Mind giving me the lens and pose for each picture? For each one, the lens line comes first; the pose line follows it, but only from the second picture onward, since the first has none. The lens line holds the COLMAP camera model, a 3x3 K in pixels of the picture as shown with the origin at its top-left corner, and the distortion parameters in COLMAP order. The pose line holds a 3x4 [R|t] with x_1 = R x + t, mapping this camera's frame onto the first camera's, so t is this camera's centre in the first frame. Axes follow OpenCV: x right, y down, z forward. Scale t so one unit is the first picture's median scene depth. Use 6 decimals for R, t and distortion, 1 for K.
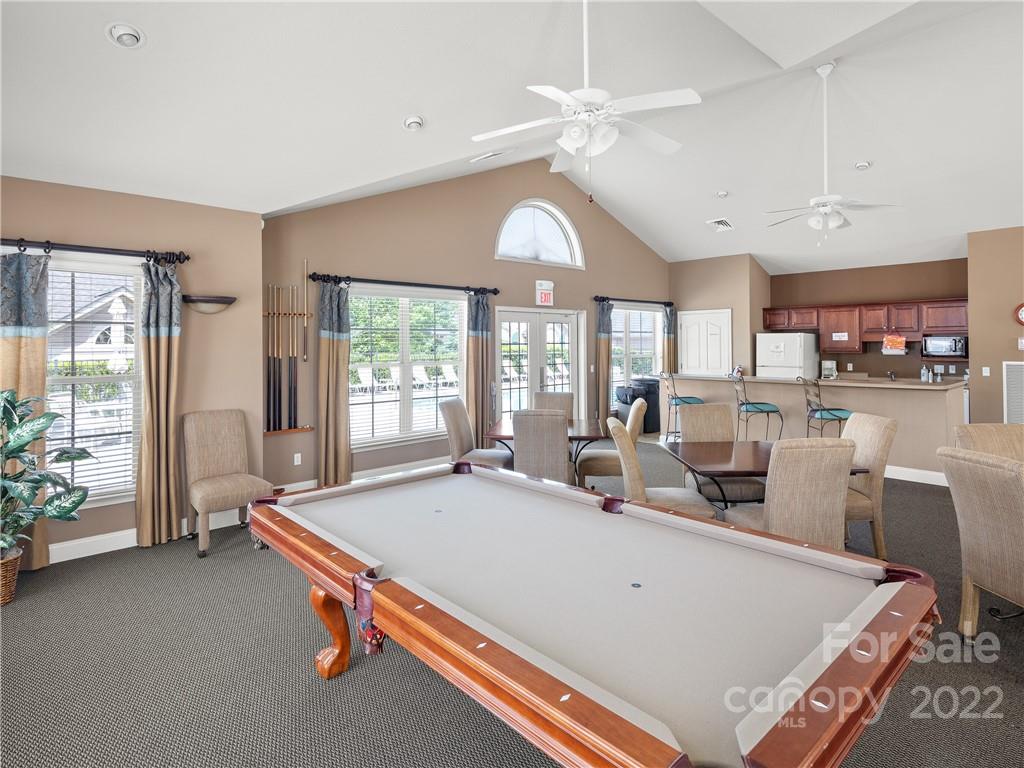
lens RADIAL K [[553.6, 0, 512.0], [0, 553.6, 384.0], [0, 0, 1]] dist [-0.002499, -0.000213]
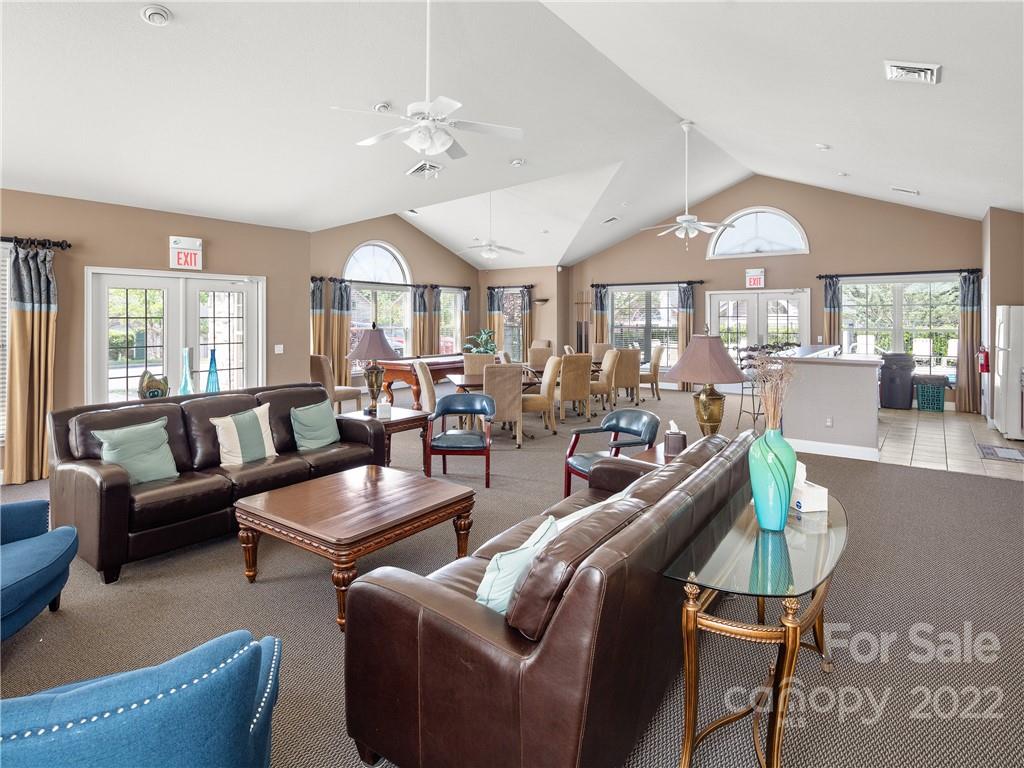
lens RADIAL K [[553.6, 0, 512.0], [0, 553.6, 384.0], [0, 0, 1]] dist [-0.002499, -0.000213]
pose [[0.214453, 0.123755, -0.968862, 1.382104], [-0.068653, 0.991397, 0.111438, -0.023482], [0.974318, 0.042617, 0.221105, 0.170675]]
